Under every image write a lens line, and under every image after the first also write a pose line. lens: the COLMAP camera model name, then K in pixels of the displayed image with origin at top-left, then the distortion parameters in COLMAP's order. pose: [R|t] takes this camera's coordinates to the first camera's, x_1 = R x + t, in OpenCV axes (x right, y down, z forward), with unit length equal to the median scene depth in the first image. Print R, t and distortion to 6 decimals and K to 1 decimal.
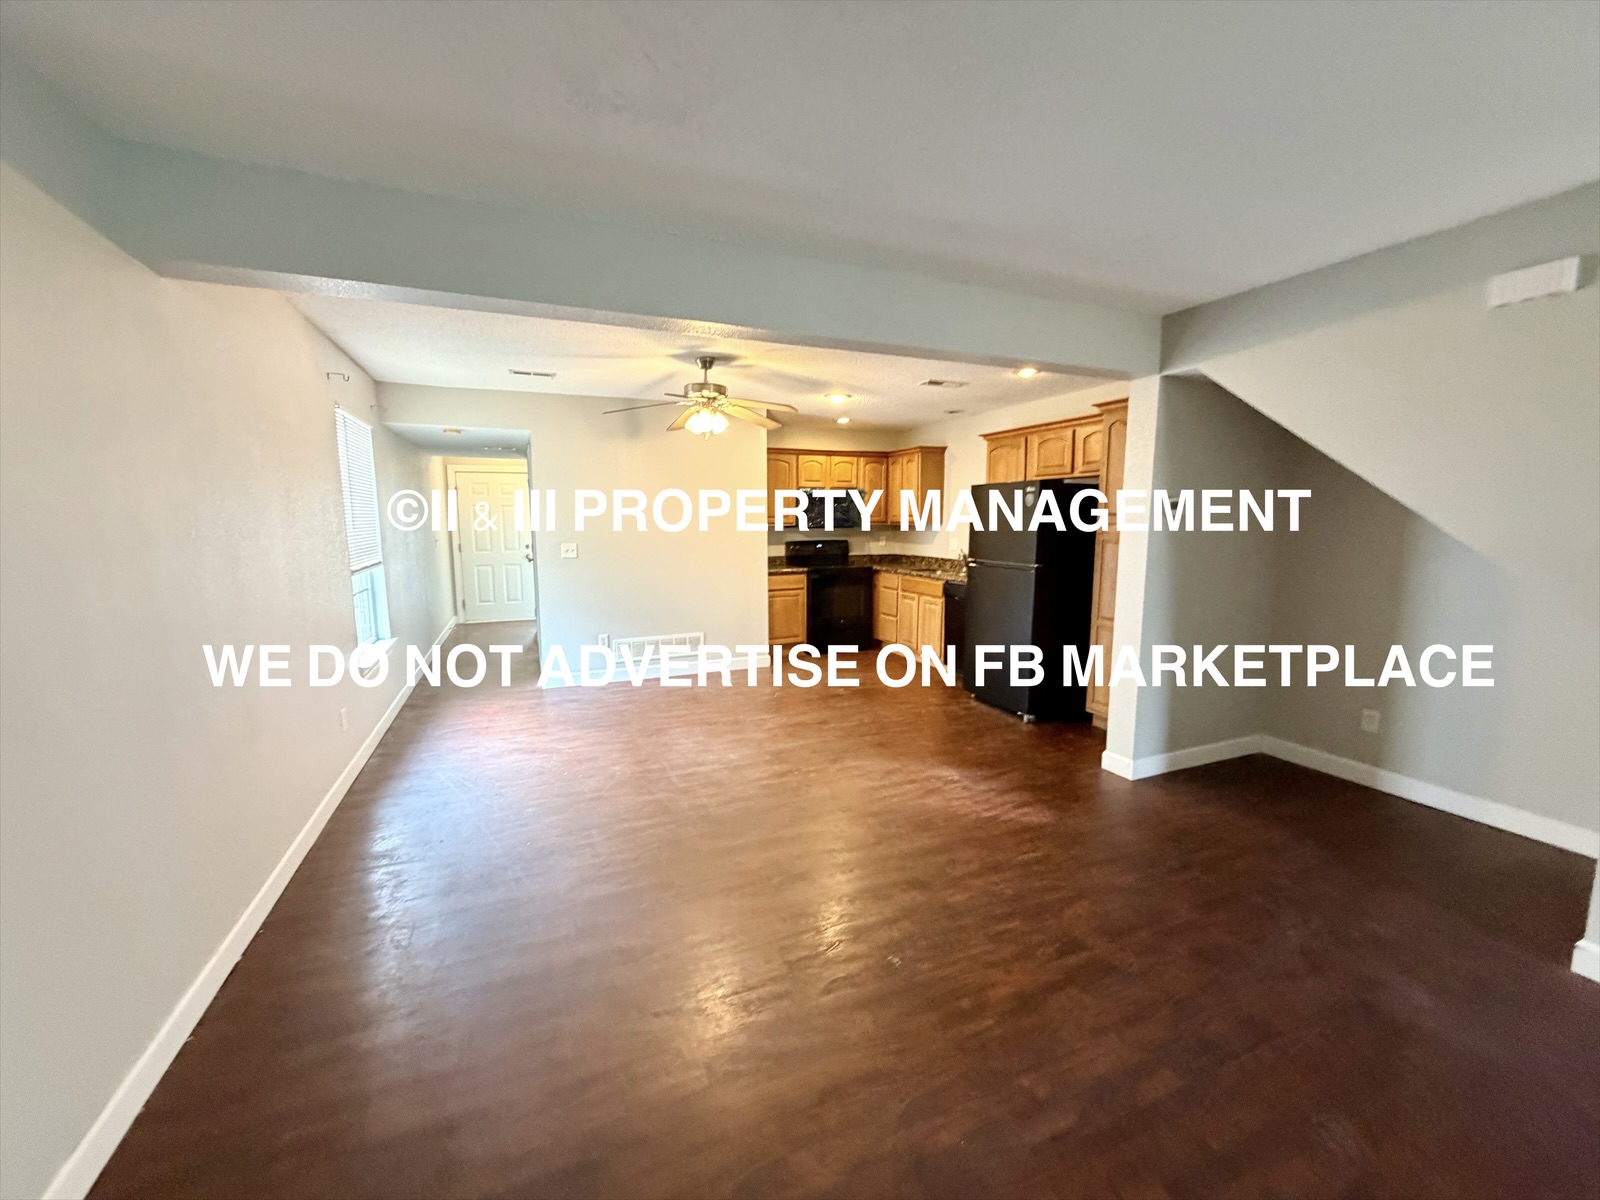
lens RADIAL K [[637.8, 0, 788.9], [0, 637.8, 602.2], [0, 0, 1]] dist [0.000854, -0.000784]
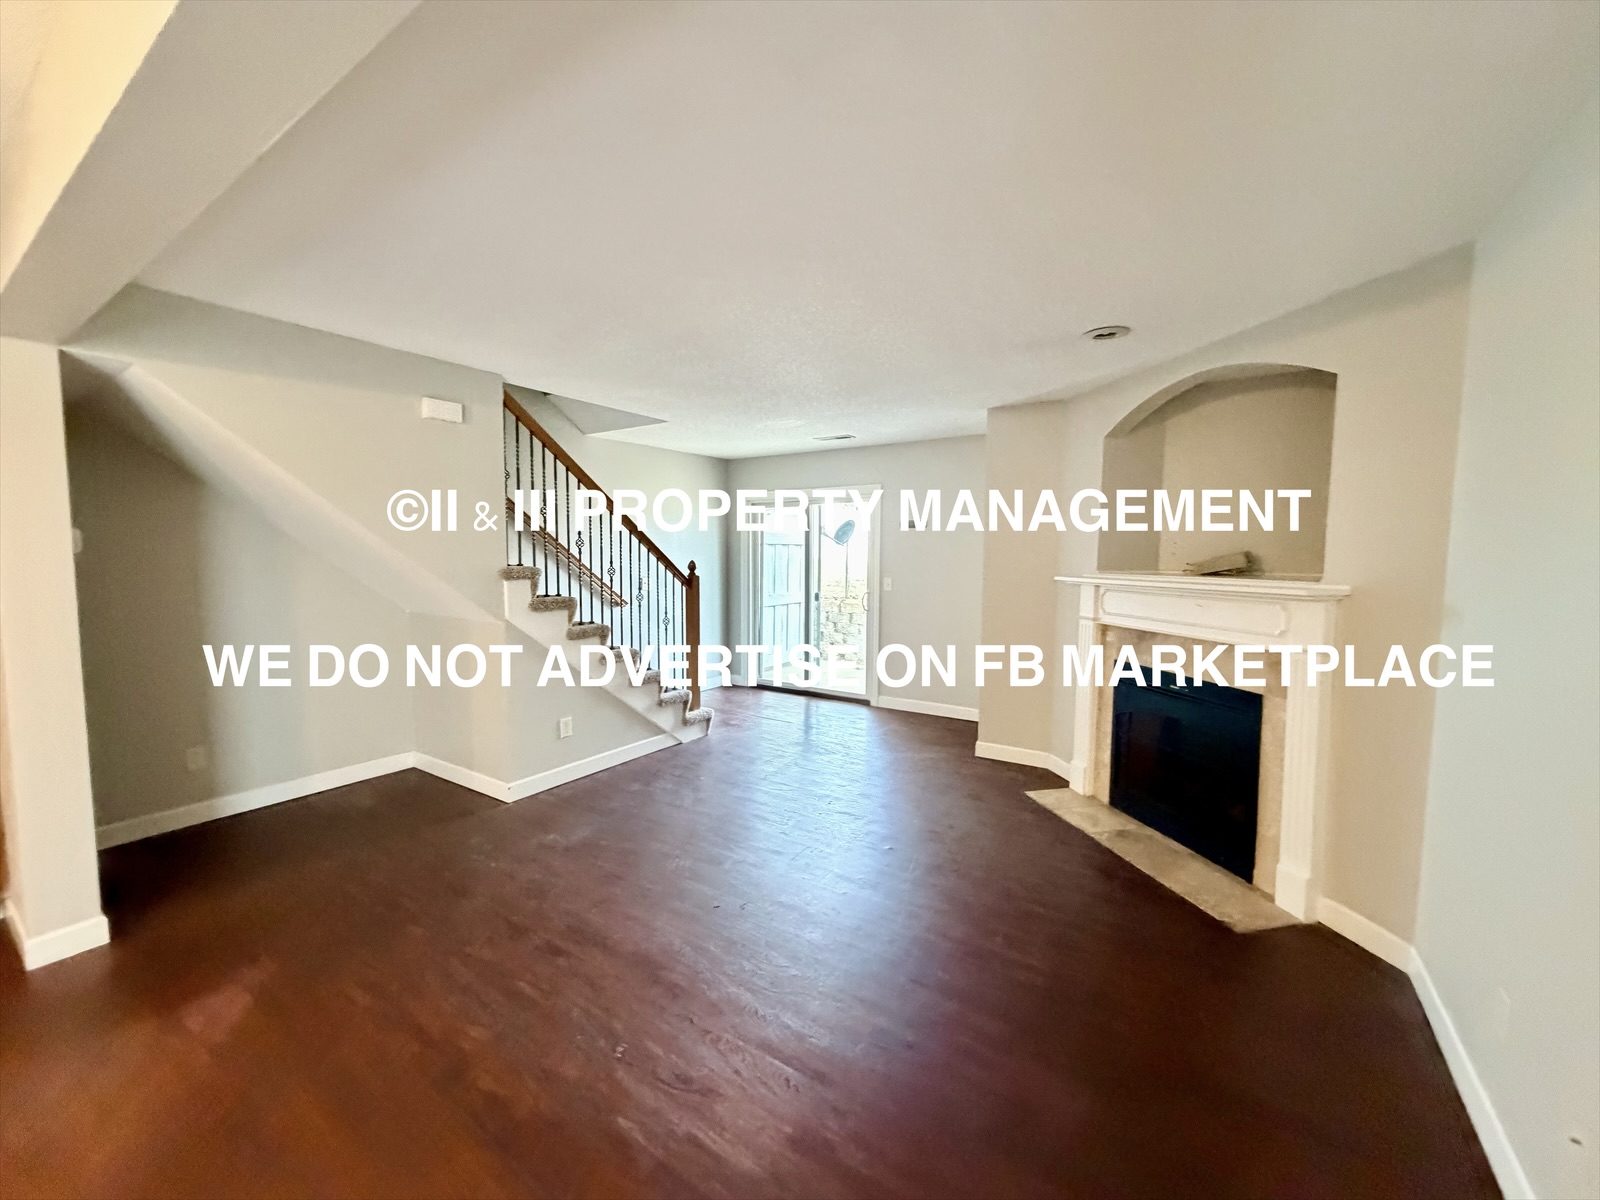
lens RADIAL K [[637.8, 0, 793.6], [0, 637.8, 601.1], [0, 0, 1]] dist [0.000854, -0.000784]
pose [[-0.557071, -0.064539, 0.827953, -0.311681], [0.106838, 0.983122, 0.148518, -0.077103], [-0.823564, 0.171192, -0.540774, 0.546714]]
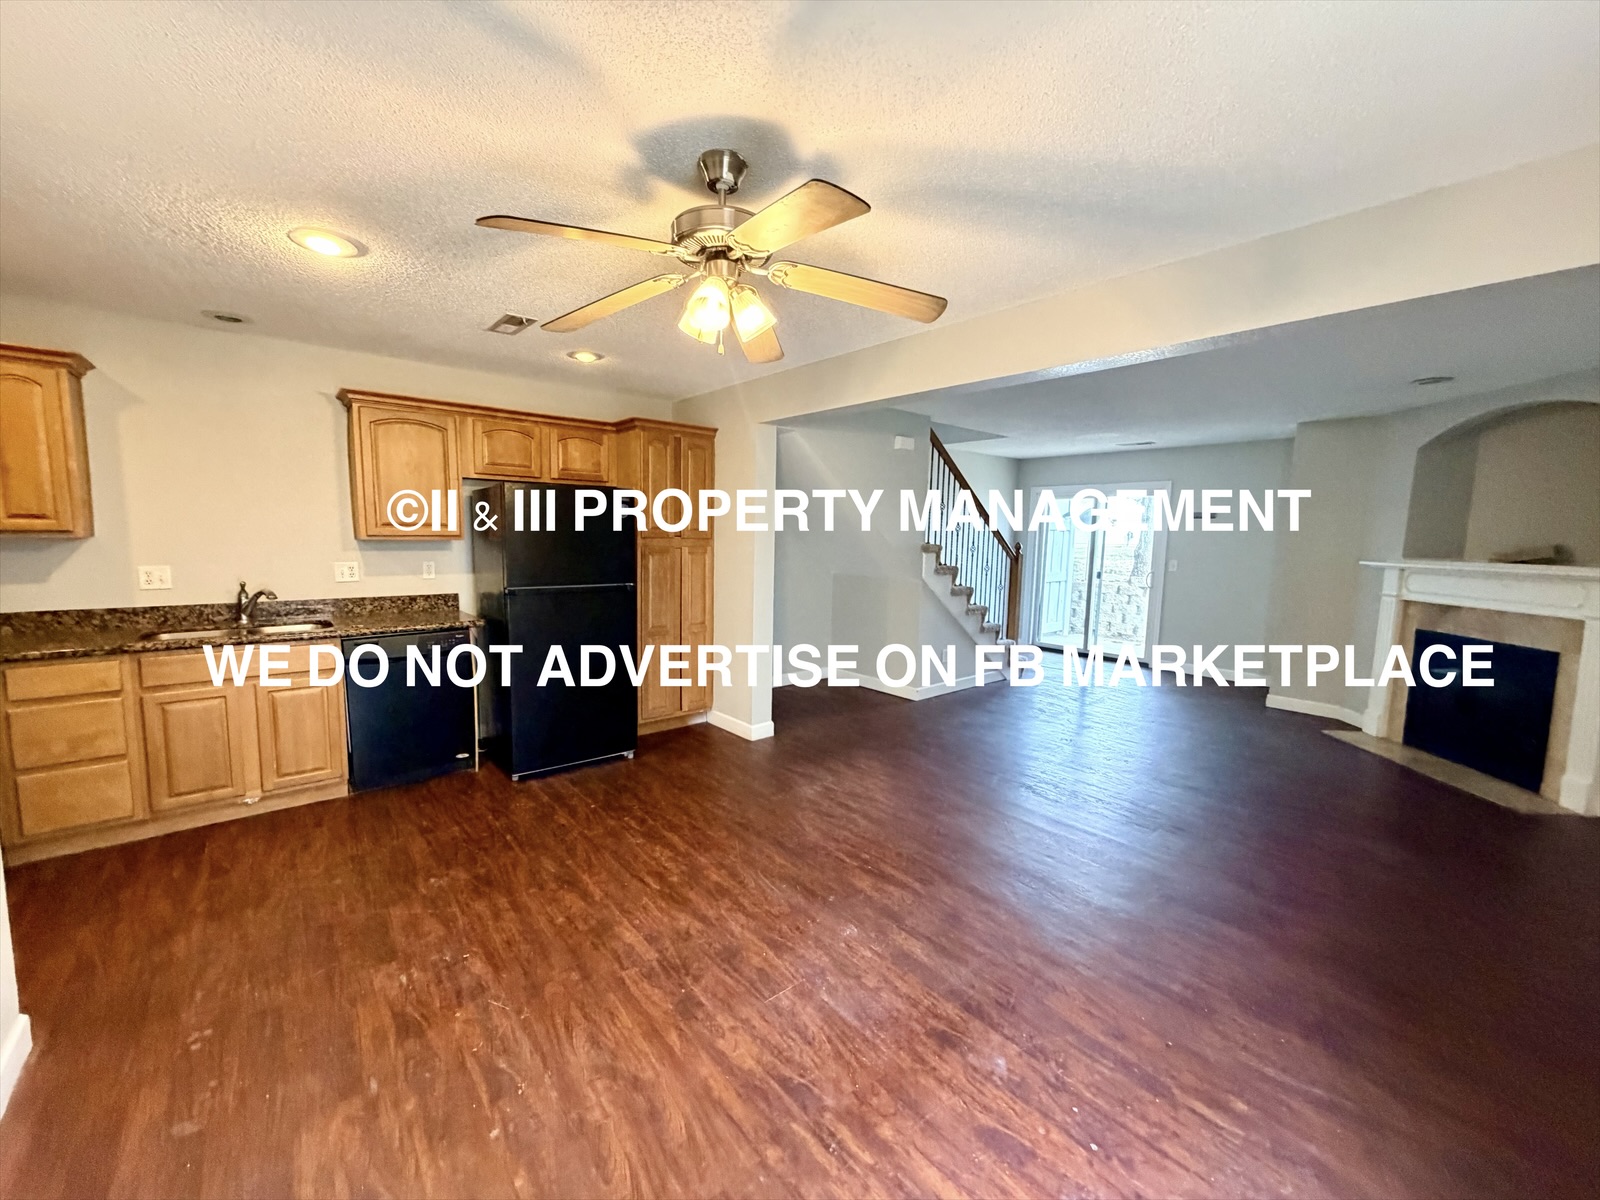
lens RADIAL K [[637.8, 0, 792.4], [0, 637.8, 599.7], [0, 0, 1]] dist [0.000854, -0.000784]
pose [[-0.307781, -0.104785, 0.945670, -0.520200], [0.106268, 0.983912, 0.143608, -0.135701], [-0.945504, 0.144694, -0.291694, 1.008486]]
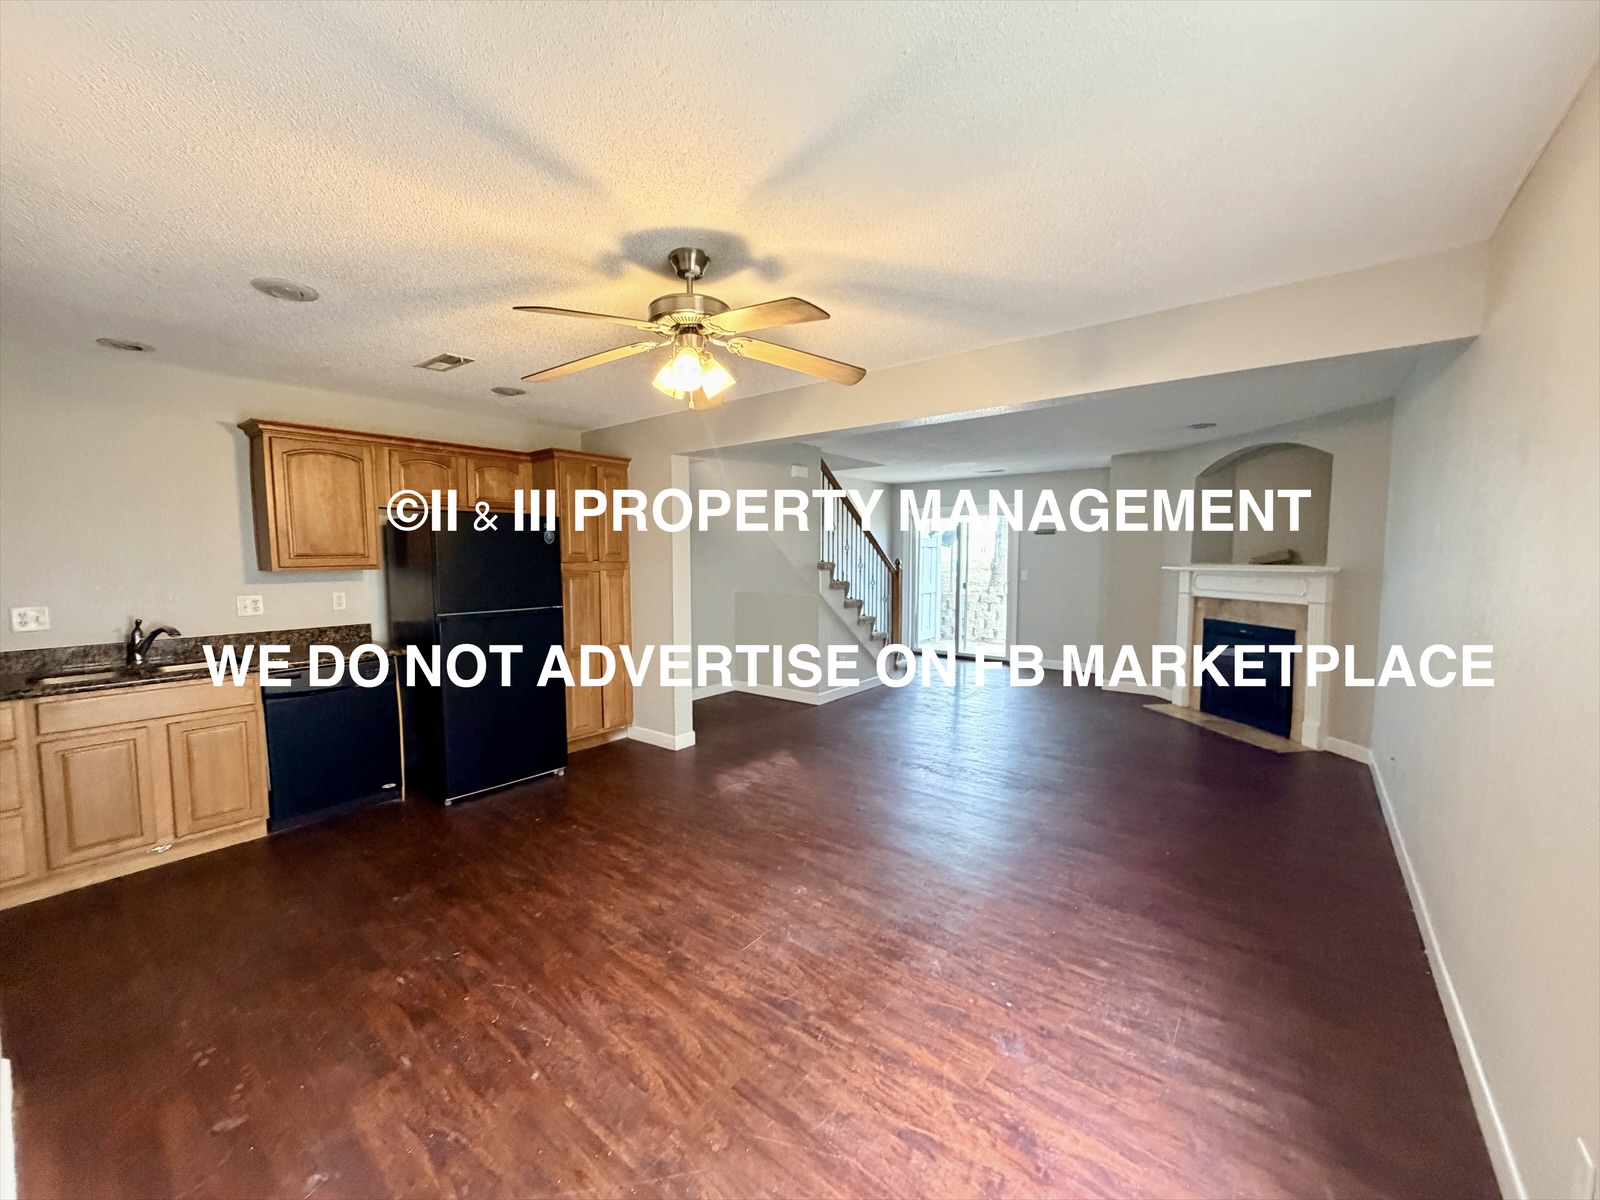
lens RADIAL K [[637.8, 0, 793.3], [0, 637.8, 601.3], [0, 0, 1]] dist [0.000854, -0.000784]
pose [[-0.489694, -0.060607, 0.869785, -0.582186], [0.119269, 0.983547, 0.135683, -0.146557], [-0.863698, 0.170182, -0.474409, 1.099492]]
